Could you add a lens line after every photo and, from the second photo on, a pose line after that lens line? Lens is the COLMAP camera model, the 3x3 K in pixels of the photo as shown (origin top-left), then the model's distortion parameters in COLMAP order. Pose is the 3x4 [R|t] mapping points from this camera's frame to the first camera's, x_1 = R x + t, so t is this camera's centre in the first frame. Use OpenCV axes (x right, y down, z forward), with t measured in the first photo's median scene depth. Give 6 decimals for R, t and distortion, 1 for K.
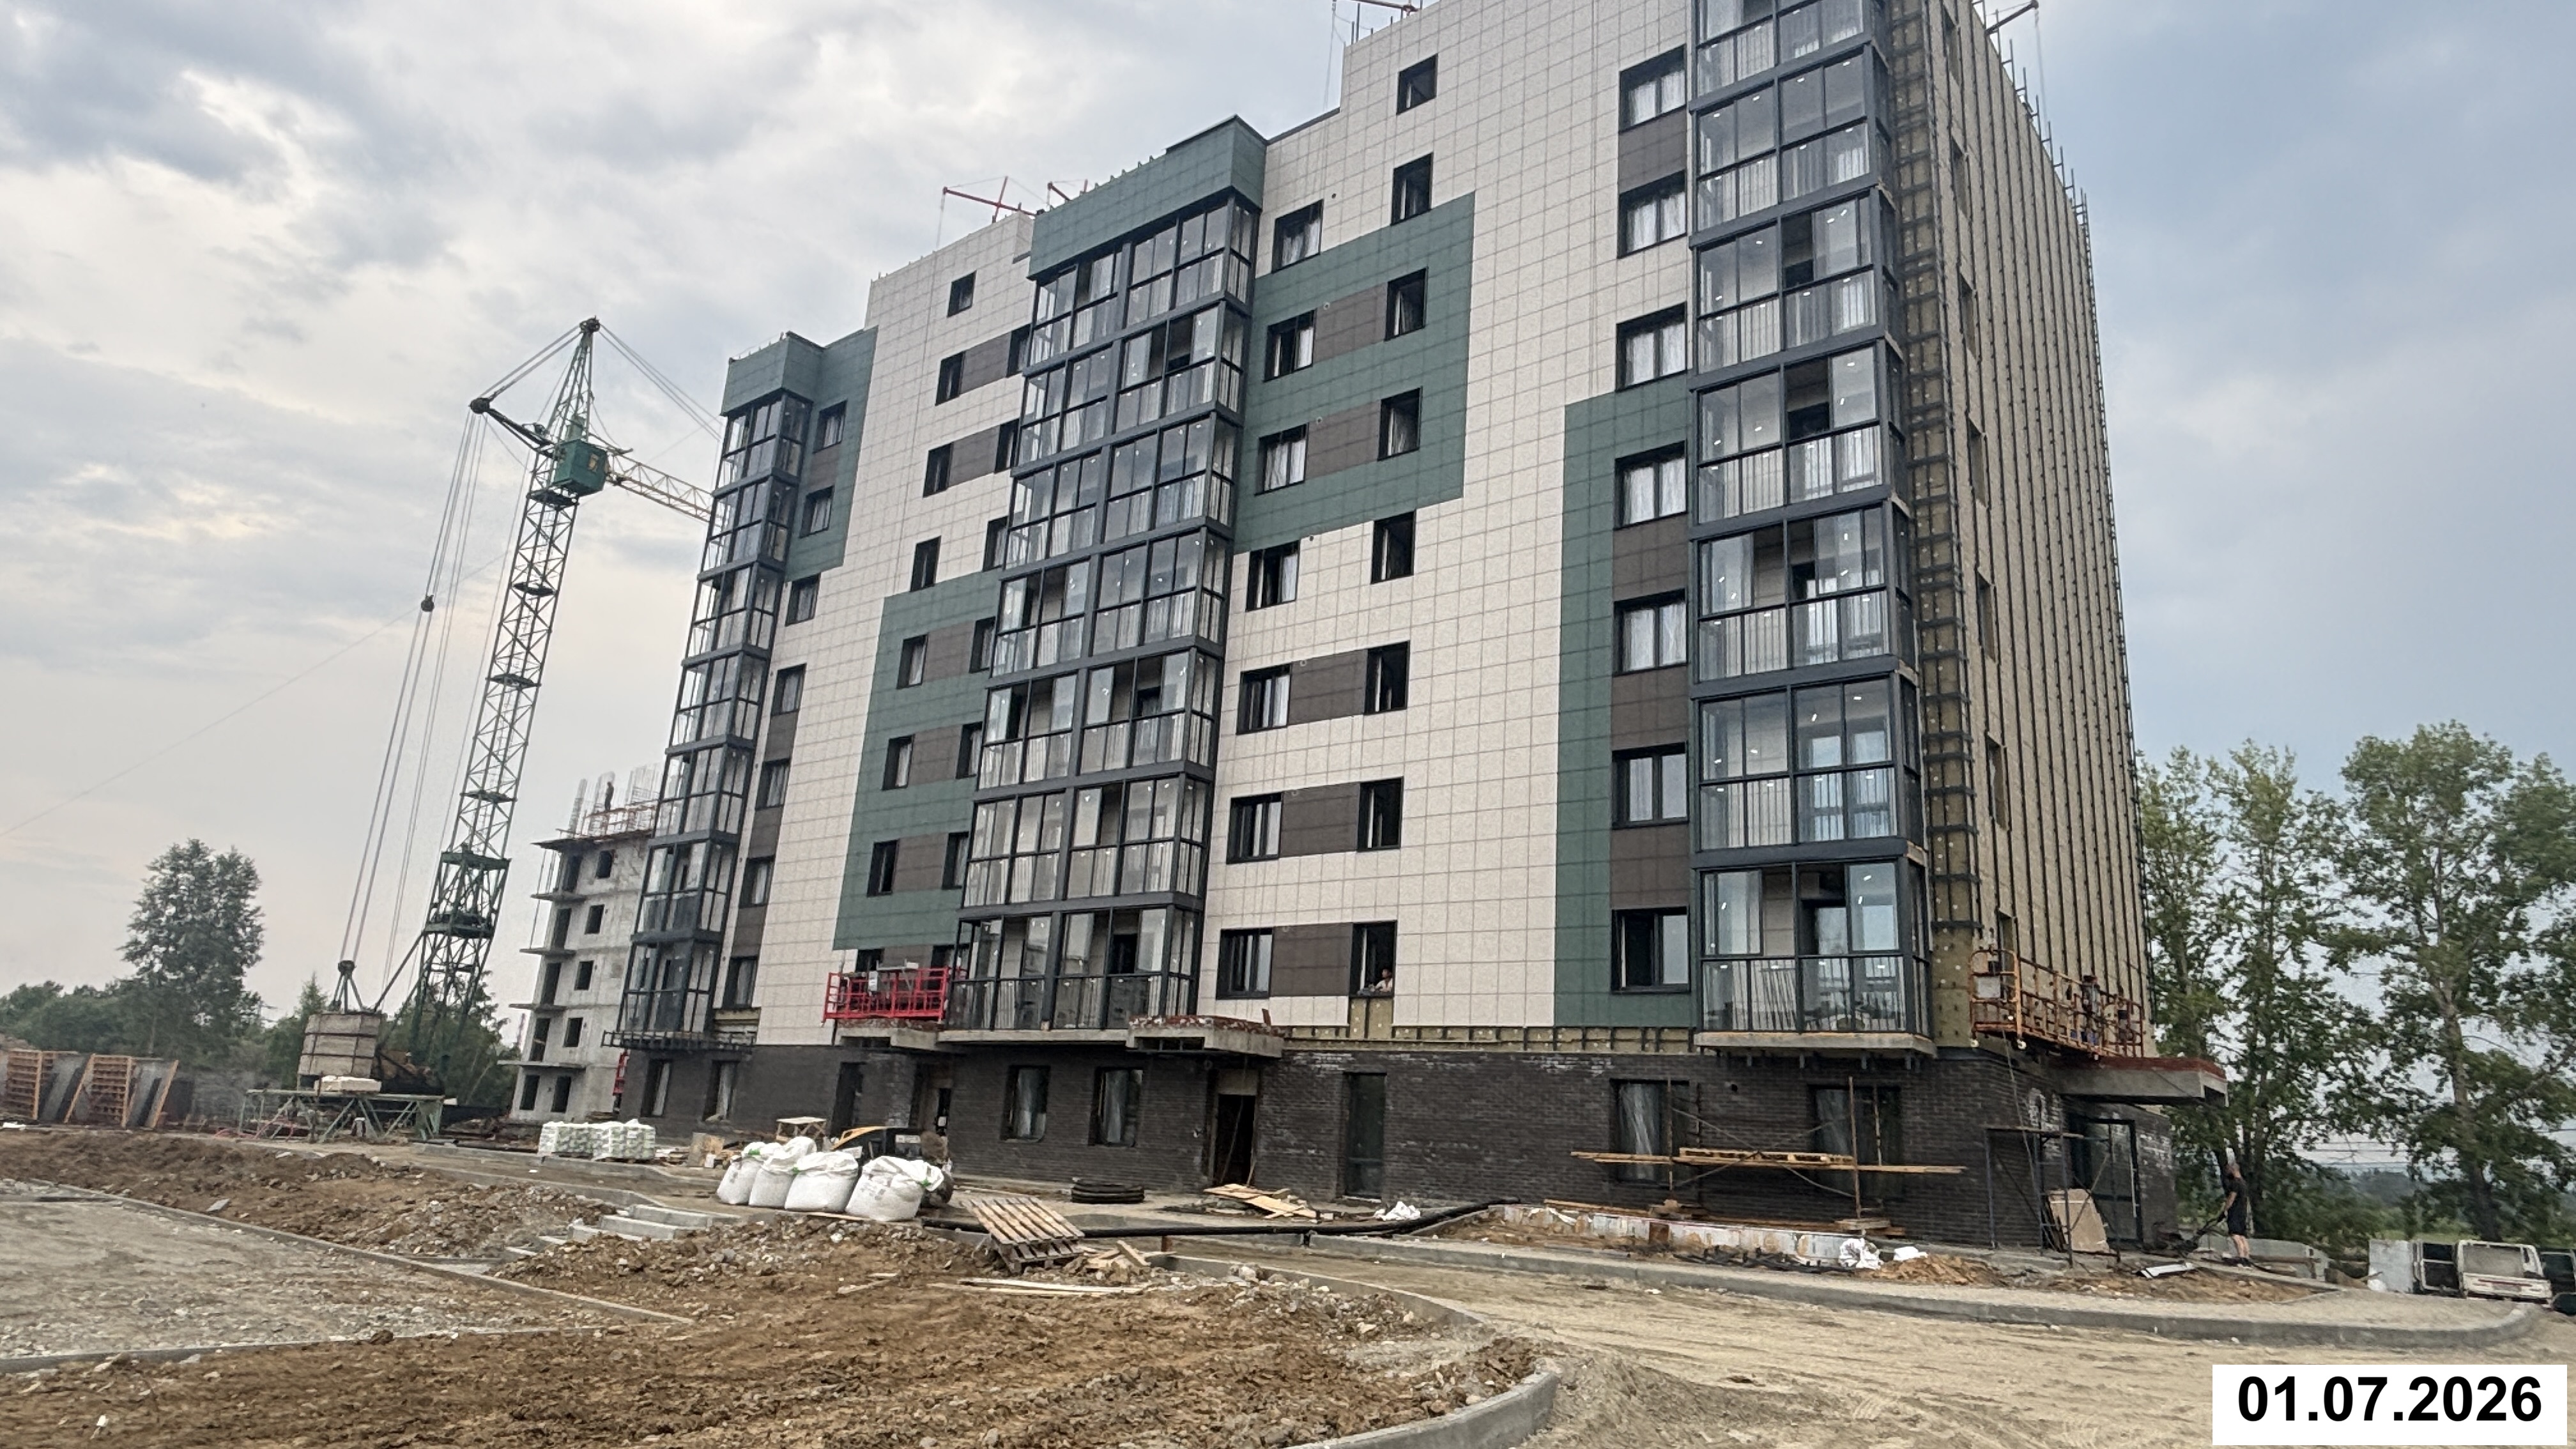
lens RADIAL K [[1483.3, 0, 1299.2], [0, 1483.3, 734.3], [0, 0, 1]] dist [0.018593, -0.034274]
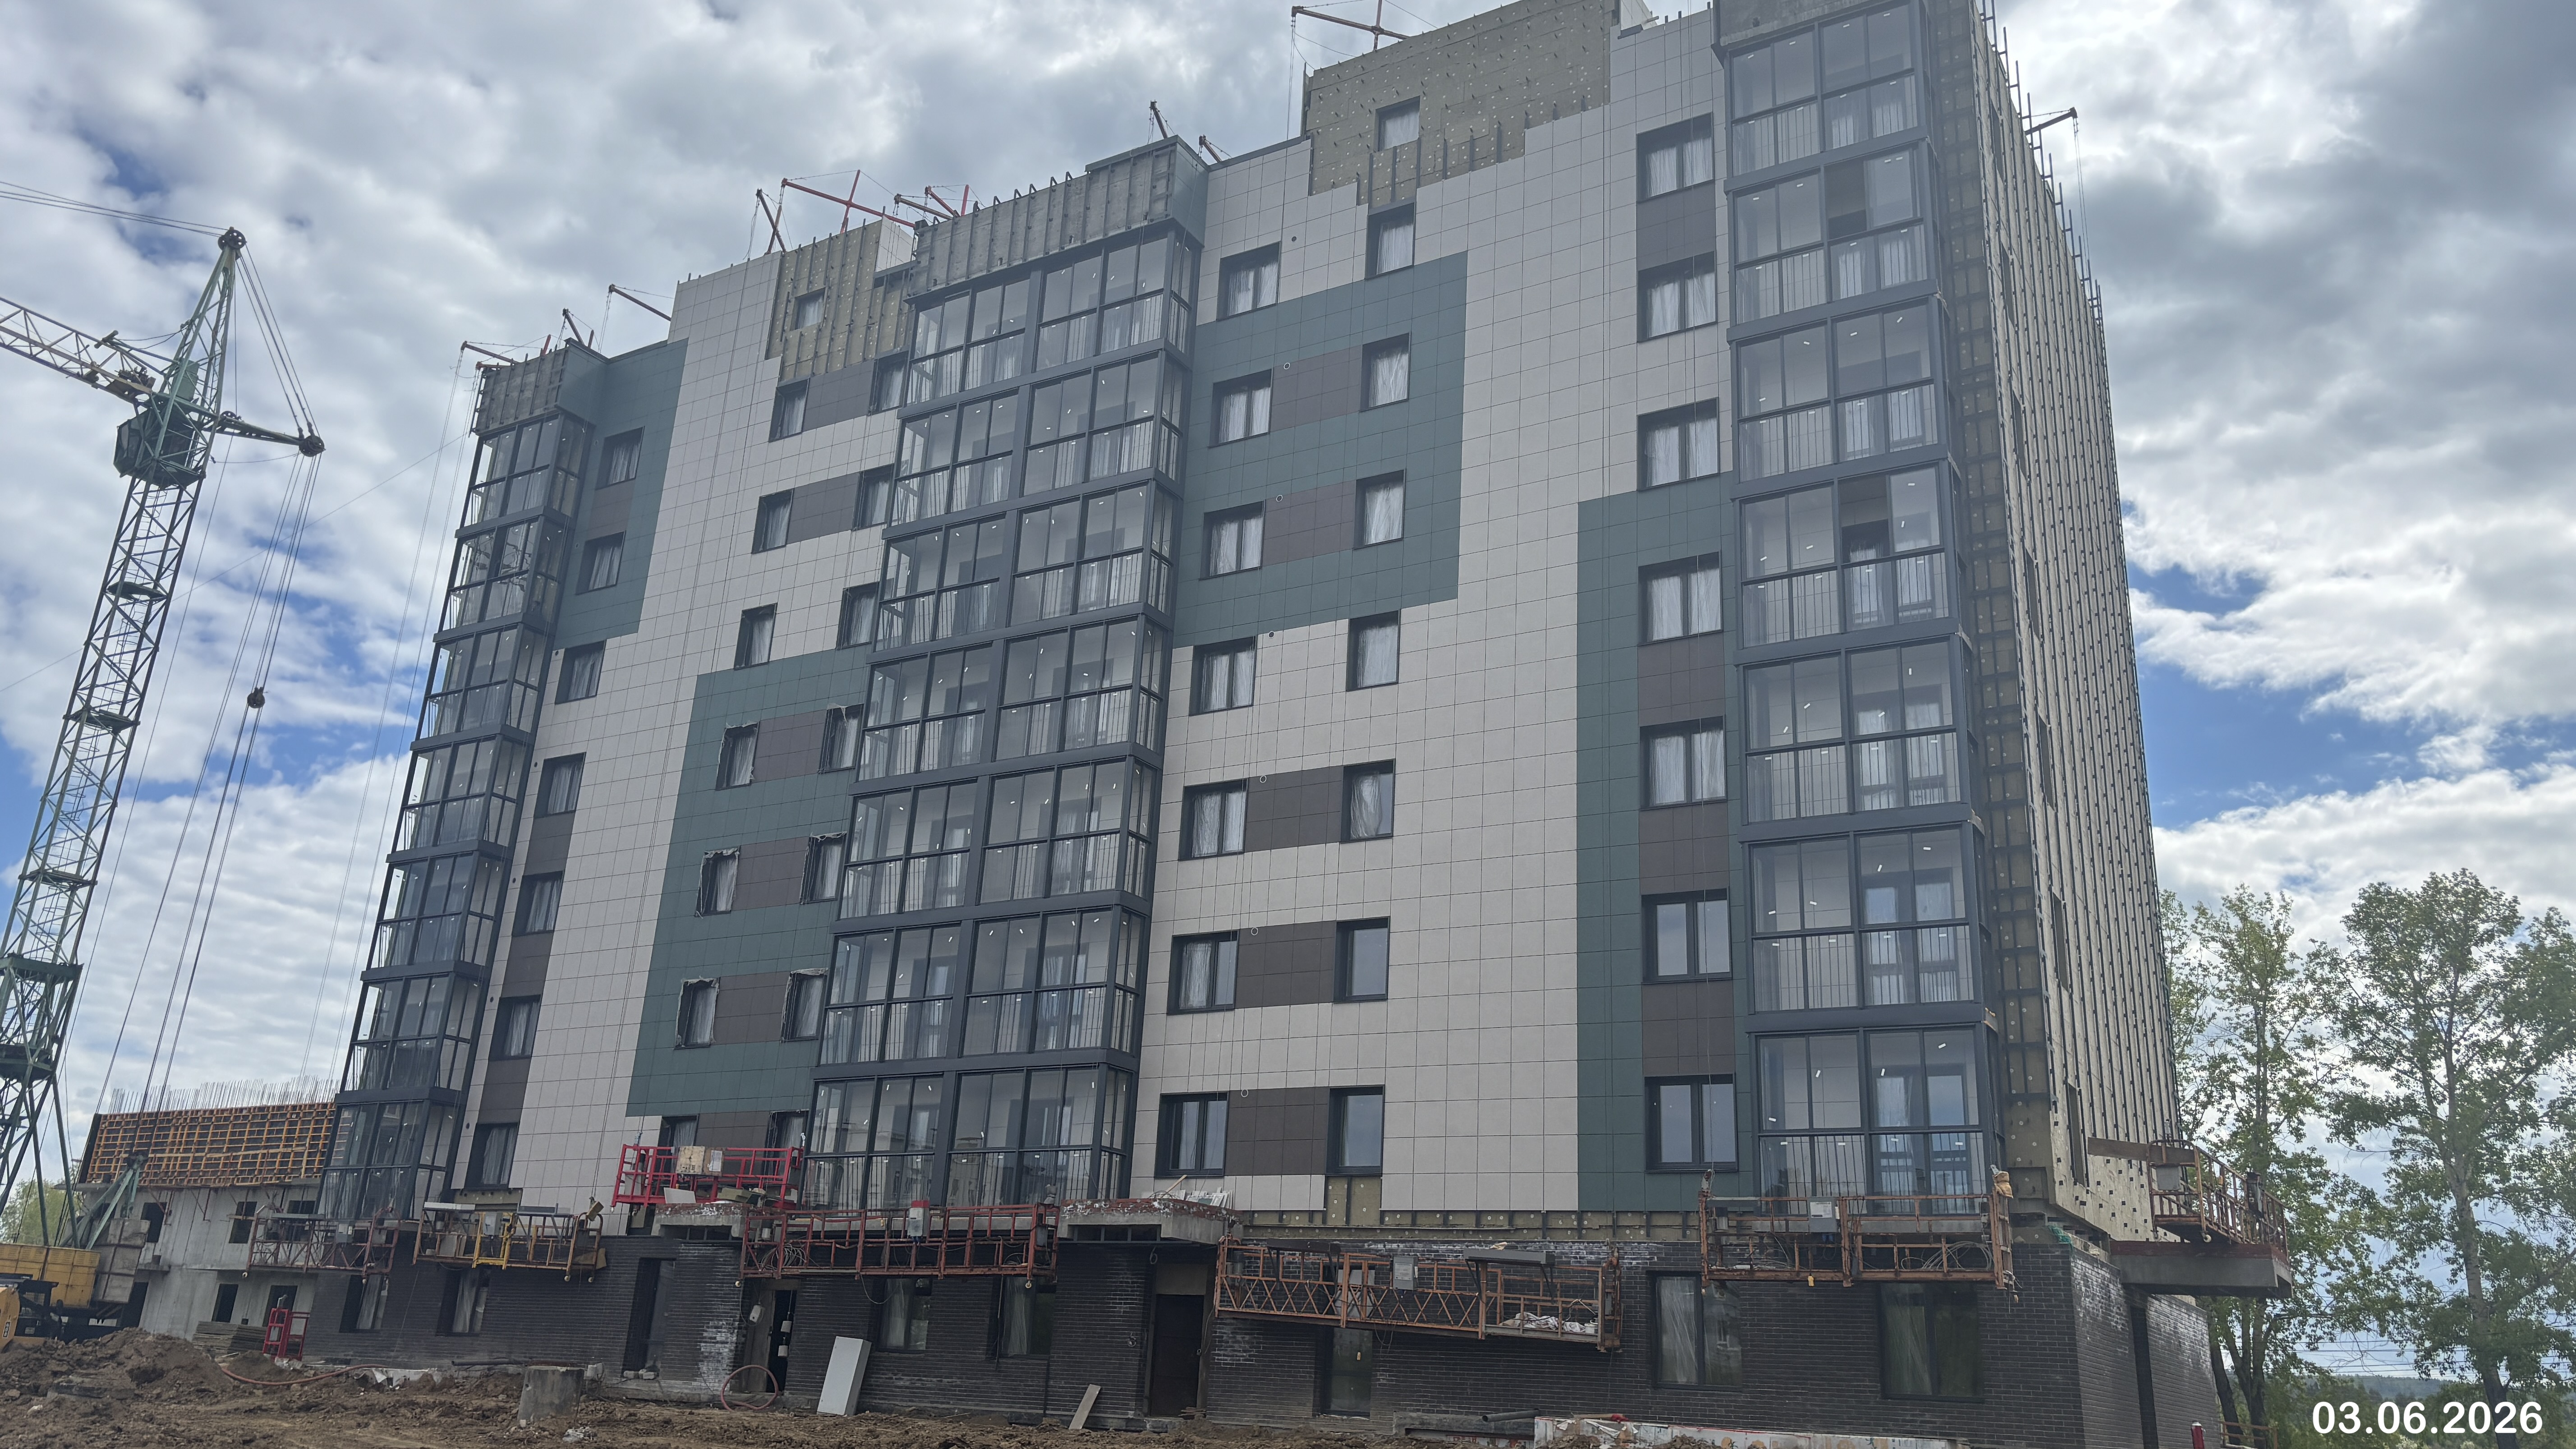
lens RADIAL K [[1885.3, 0, 1295.0], [0, 1885.3, 724.8], [0, 0, 1]] dist [0.006856, -0.002247]
pose [[0.990806, 0.031028, 0.131685, -0.119822], [-0.023428, 0.997990, -0.058879, -0.015844], [-0.133248, 0.055252, 0.989541, -0.077379]]
